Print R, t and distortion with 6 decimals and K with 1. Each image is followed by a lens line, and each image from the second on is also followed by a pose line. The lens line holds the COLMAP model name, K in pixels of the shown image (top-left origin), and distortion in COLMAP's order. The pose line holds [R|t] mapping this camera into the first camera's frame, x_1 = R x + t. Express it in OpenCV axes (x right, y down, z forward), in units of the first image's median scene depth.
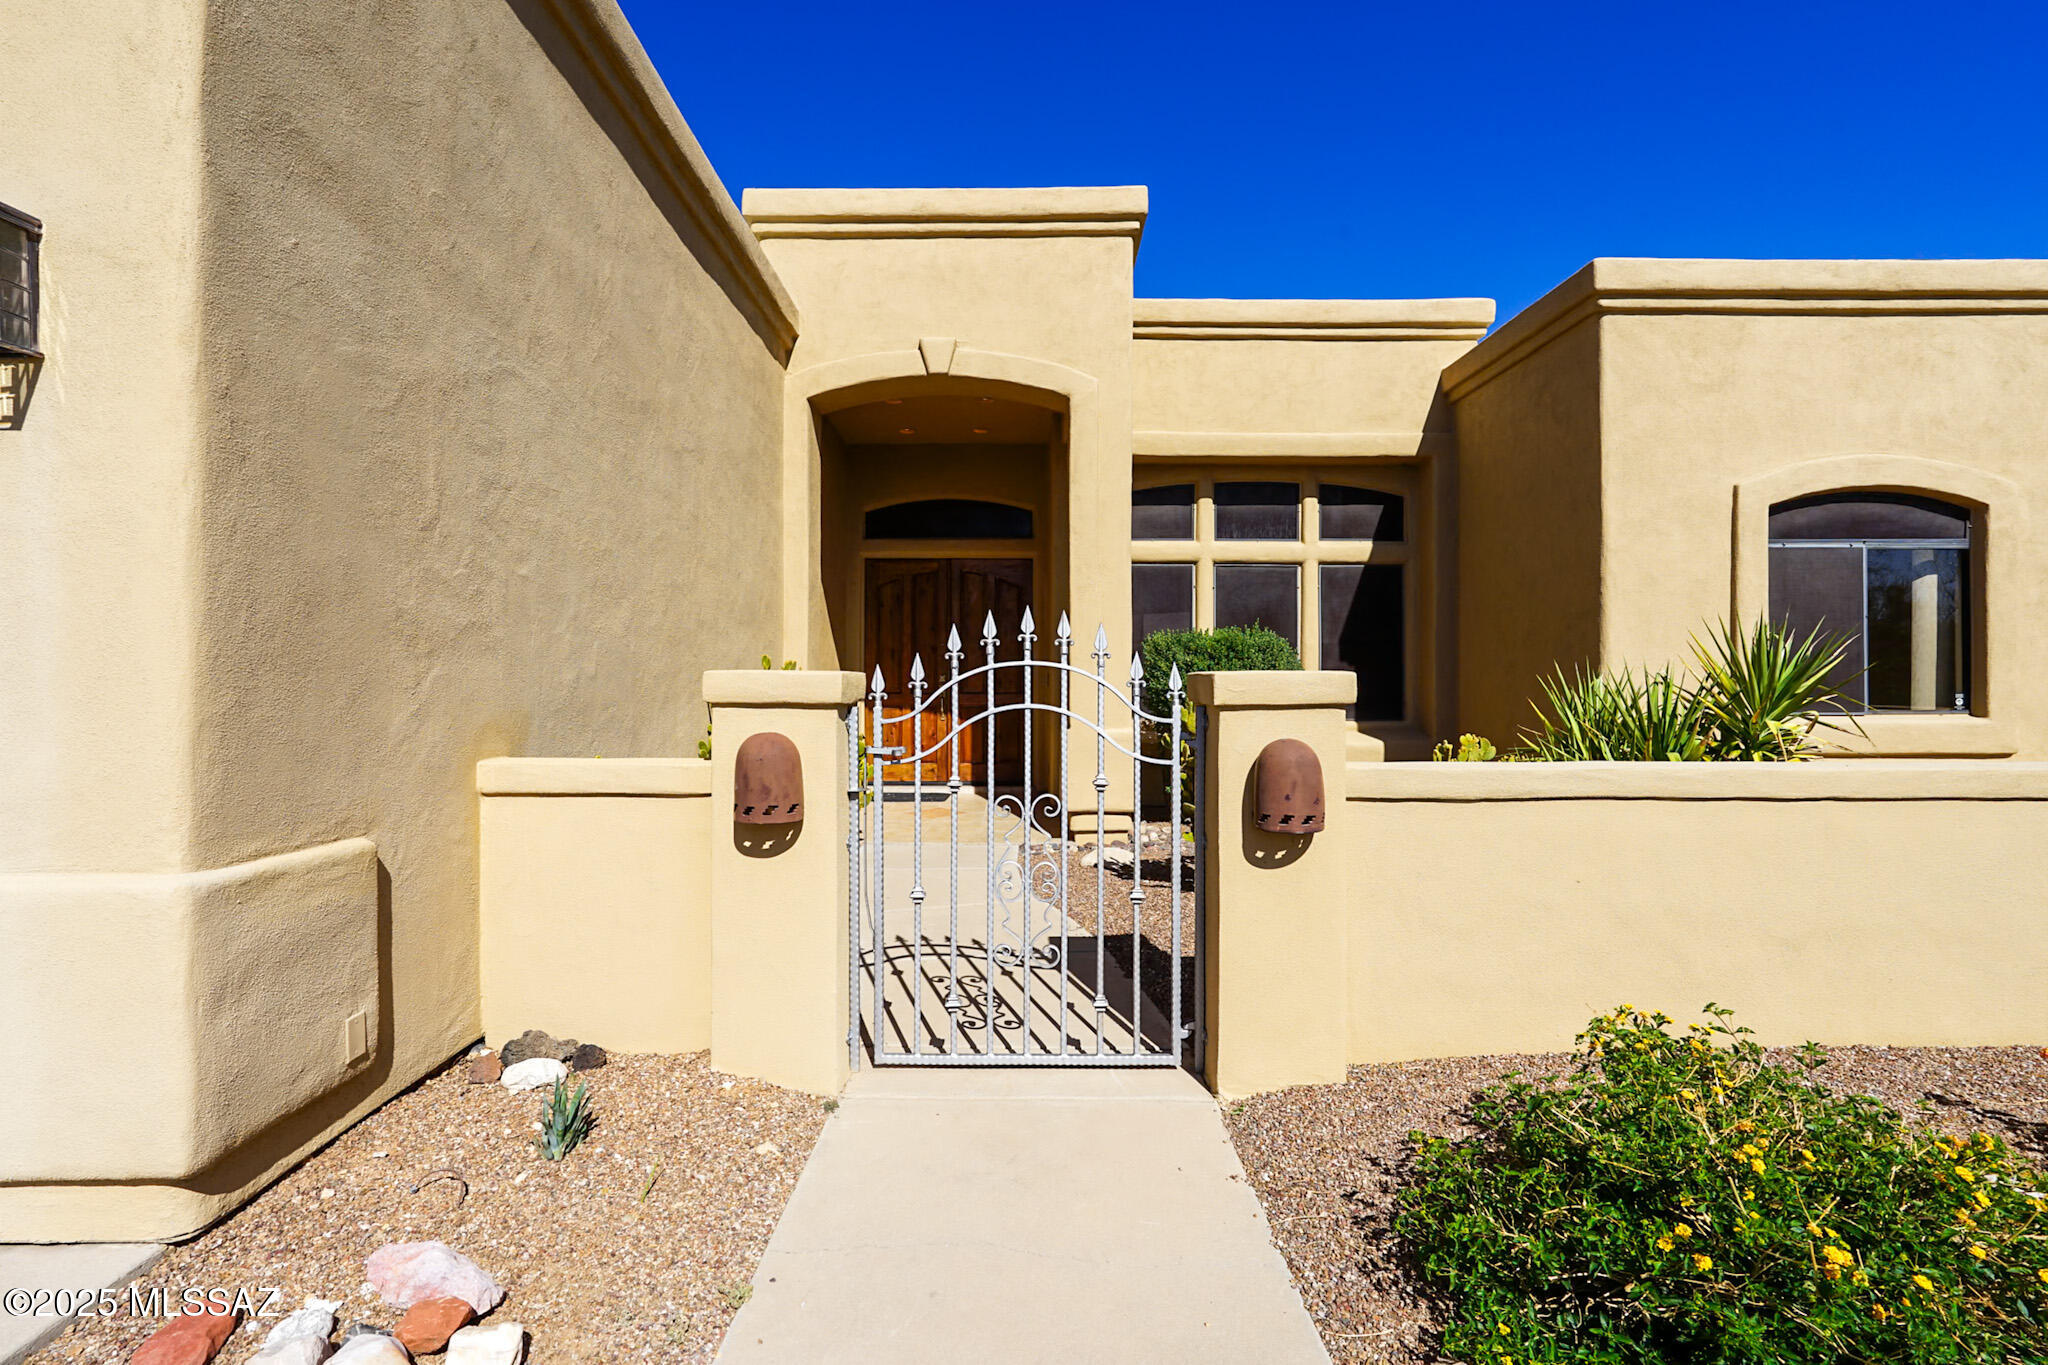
lens RADIAL K [[909.1, 0, 1022.1], [0, 909.1, 671.7], [0, 0, 1]] dist [-0.005435, 0.002187]
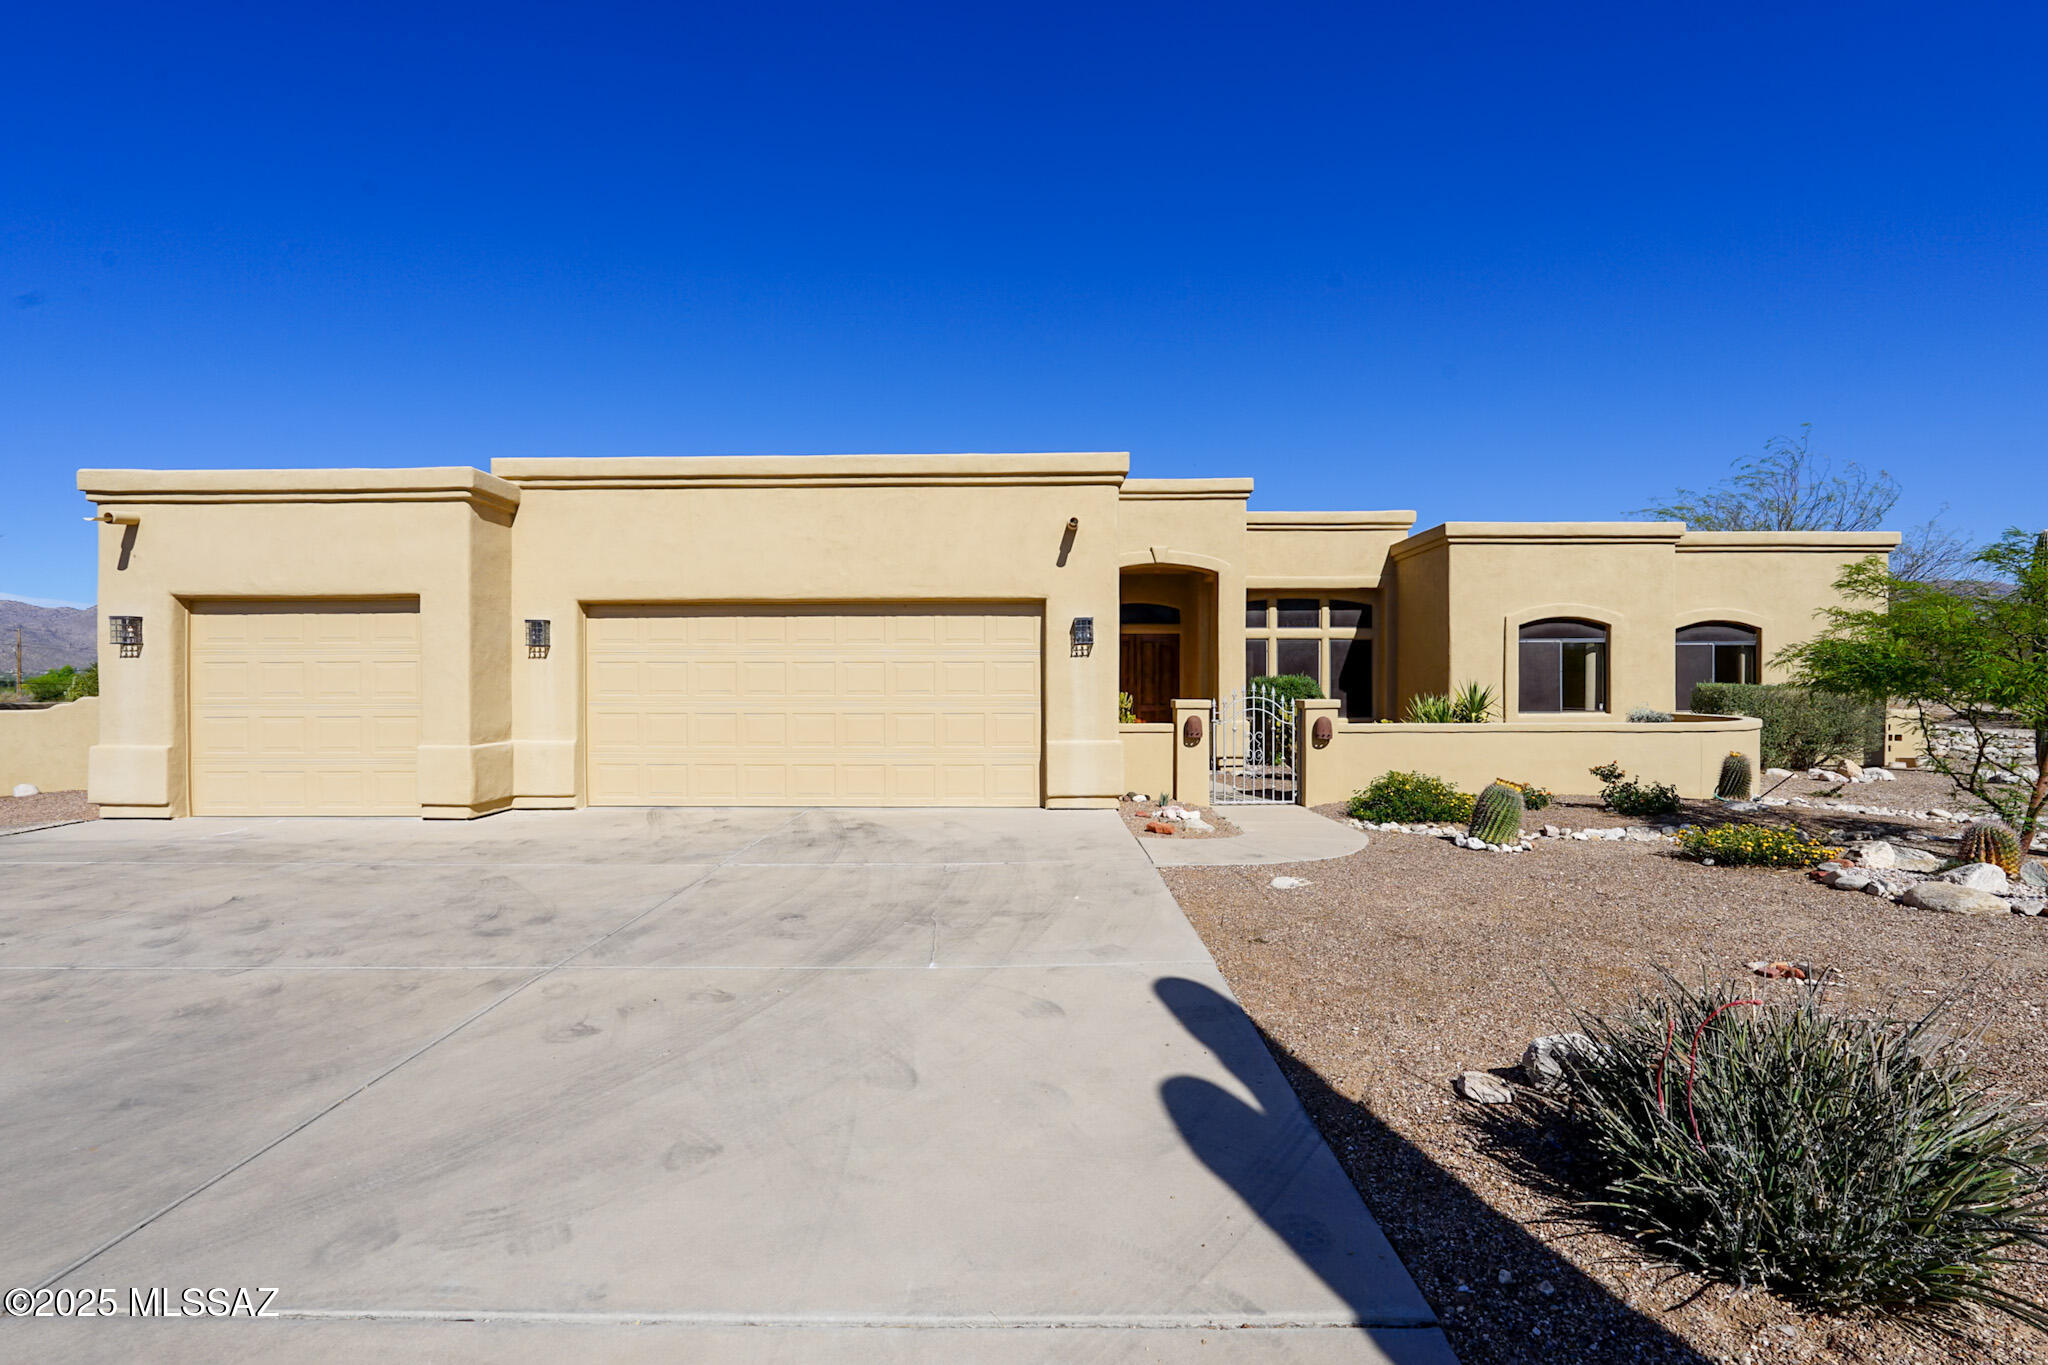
lens RADIAL K [[909.1, 0, 1025.8], [0, 909.1, 694.1], [0, 0, 1]] dist [-0.005435, 0.002187]
pose [[0.999987, -0.003465, -0.003720, -0.398219], [0.003513, 0.999912, 0.012772, -0.031711], [0.003675, -0.012785, 0.999912, -1.193634]]
